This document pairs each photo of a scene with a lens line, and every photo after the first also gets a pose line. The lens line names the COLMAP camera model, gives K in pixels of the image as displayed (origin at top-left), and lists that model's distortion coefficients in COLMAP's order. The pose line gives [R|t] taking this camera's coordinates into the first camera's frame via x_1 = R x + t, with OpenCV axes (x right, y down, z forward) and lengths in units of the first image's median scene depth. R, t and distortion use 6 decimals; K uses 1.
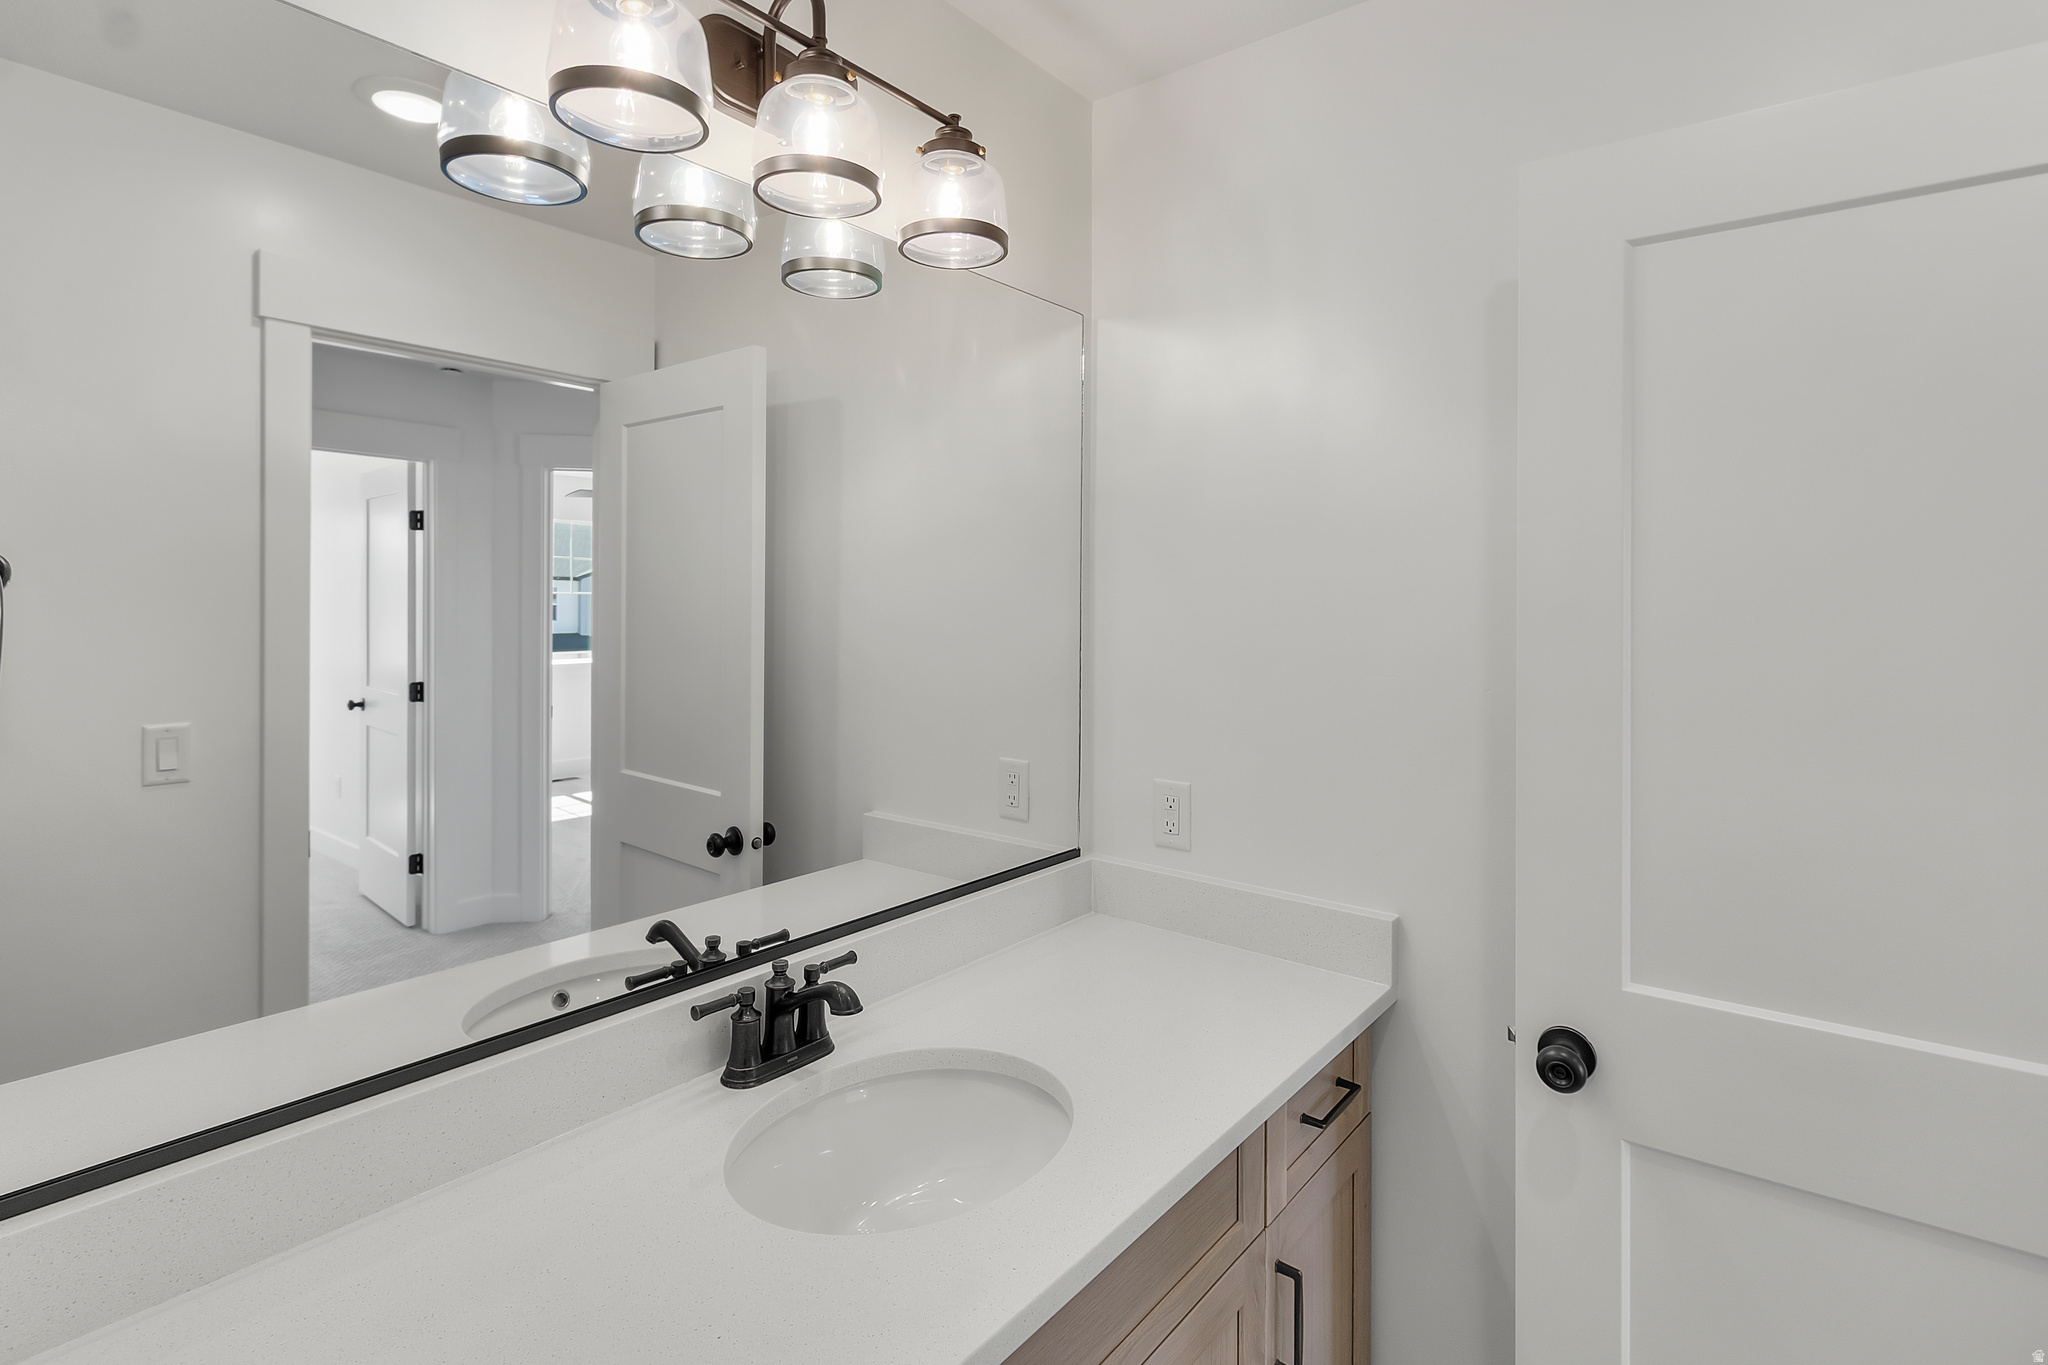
lens RADIAL K [[1055.0, 0, 1025.2], [0, 1055.0, 606.2], [0, 0, 1]] dist [0.038607, 0.000264]
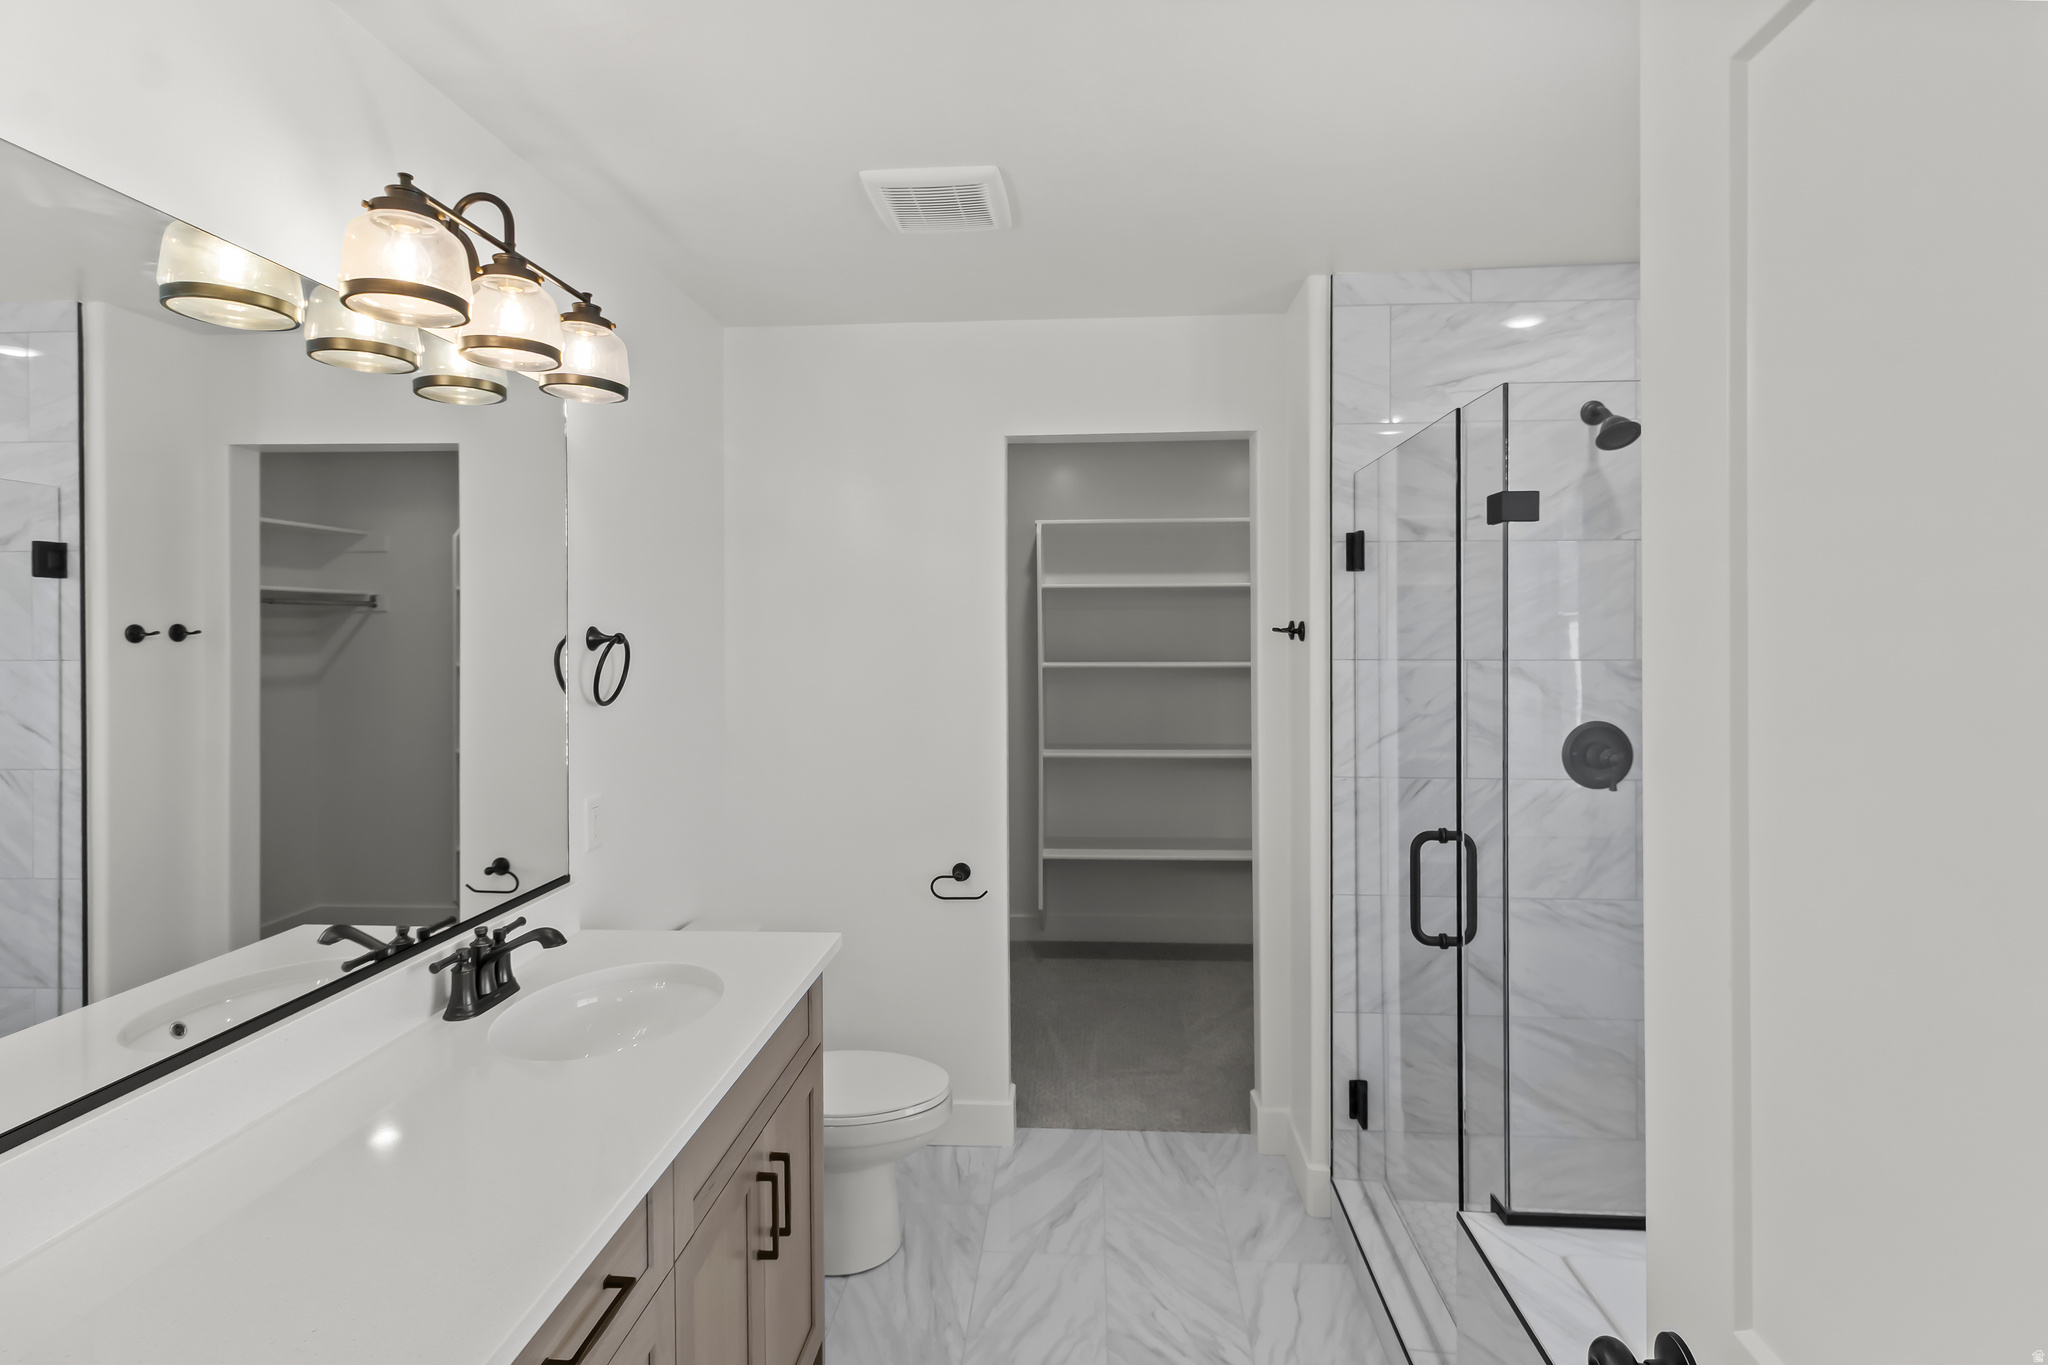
lens RADIAL K [[989.6, 0, 1053.0], [0, 989.6, 659.9], [0, 0, 1]] dist [0.001515, 0.000159]
pose [[0.822054, -0.055294, 0.566718, -0.313099], [0.040963, 0.998438, 0.037997, -0.012315], [-0.567934, -0.008021, 0.823035, -0.392973]]
